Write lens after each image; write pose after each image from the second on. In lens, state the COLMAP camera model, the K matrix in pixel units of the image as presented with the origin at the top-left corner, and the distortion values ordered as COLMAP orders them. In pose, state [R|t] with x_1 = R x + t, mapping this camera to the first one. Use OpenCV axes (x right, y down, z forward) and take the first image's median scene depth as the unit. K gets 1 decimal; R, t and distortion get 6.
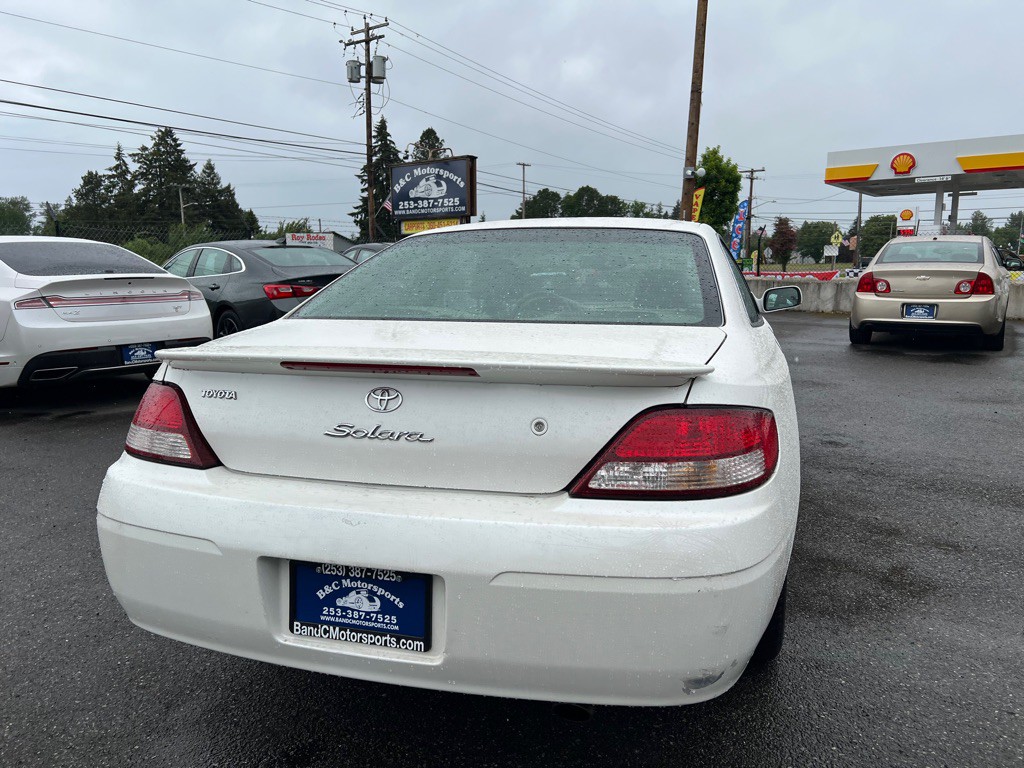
lens RADIAL K [[767.2, 0, 523.6], [0, 767.2, 392.9], [0, 0, 1]] dist [0.050301, -0.055709]
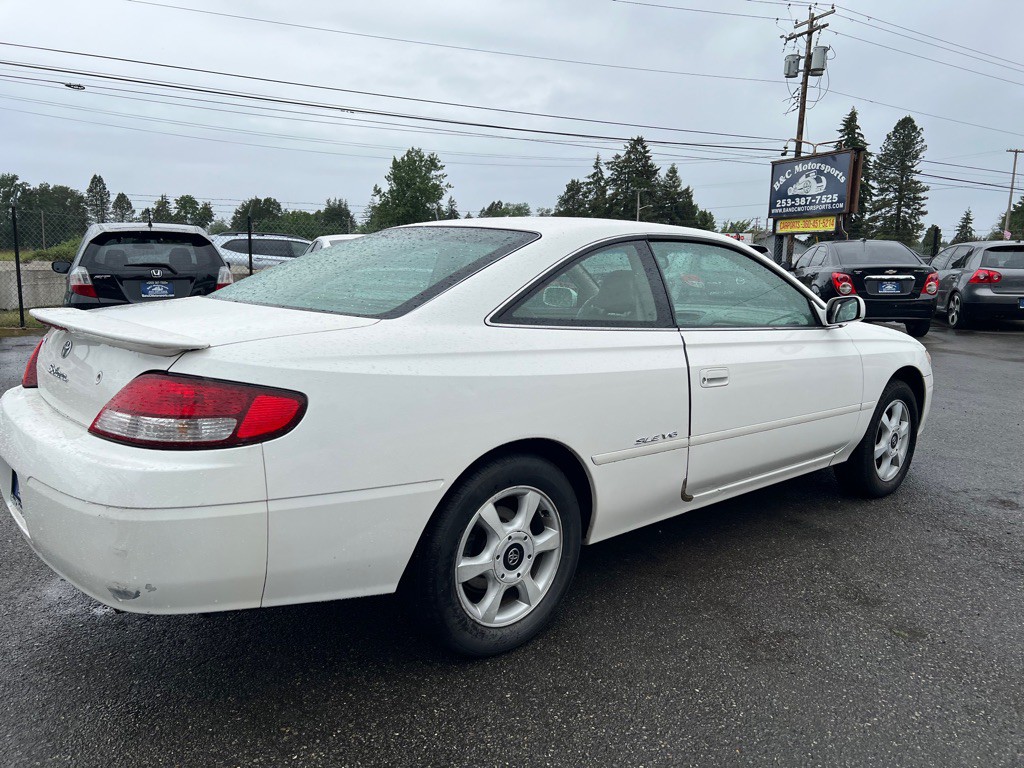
lens RADIAL K [[767.2, 0, 523.1], [0, 767.2, 395.3], [0, 0, 1]] dist [0.050301, -0.055709]
pose [[0.843609, 0.114376, -0.524635, 0.120195], [-0.112758, 0.993000, 0.035170, -0.004853], [0.524985, 0.029488, 0.850600, 0.023790]]
